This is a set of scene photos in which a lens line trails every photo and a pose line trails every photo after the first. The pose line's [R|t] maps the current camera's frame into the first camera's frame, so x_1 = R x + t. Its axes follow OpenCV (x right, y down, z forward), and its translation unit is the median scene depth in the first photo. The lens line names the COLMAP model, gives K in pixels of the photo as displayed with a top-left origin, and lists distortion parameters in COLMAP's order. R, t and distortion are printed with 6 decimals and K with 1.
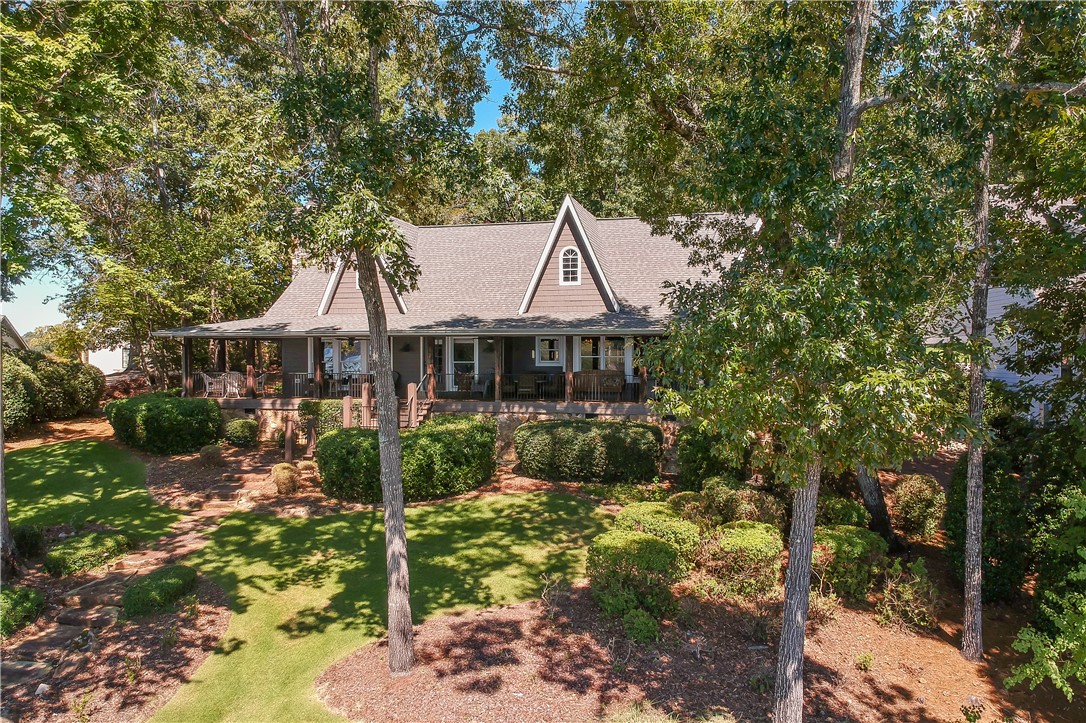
lens RADIAL K [[669.6, 0, 565.6], [0, 669.6, 359.6], [0, 0, 1]] dist [0.035784, -0.055326]
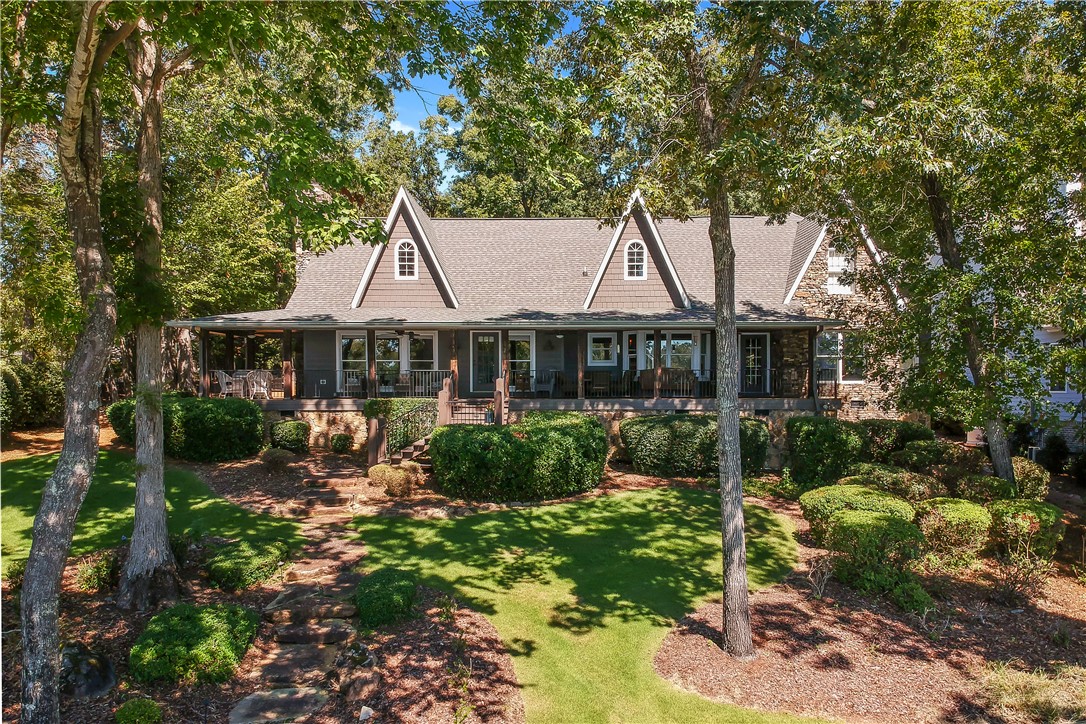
lens RADIAL K [[679.1, 0, 542.1], [0, 679.1, 400.1], [0, 0, 1]] dist [0.066733, -0.094898]
pose [[0.981003, -0.005184, 0.193925, -0.516493], [0.001863, 0.999849, 0.017305, 0.072152], [-0.193986, -0.016614, 0.980864, 0.103028]]
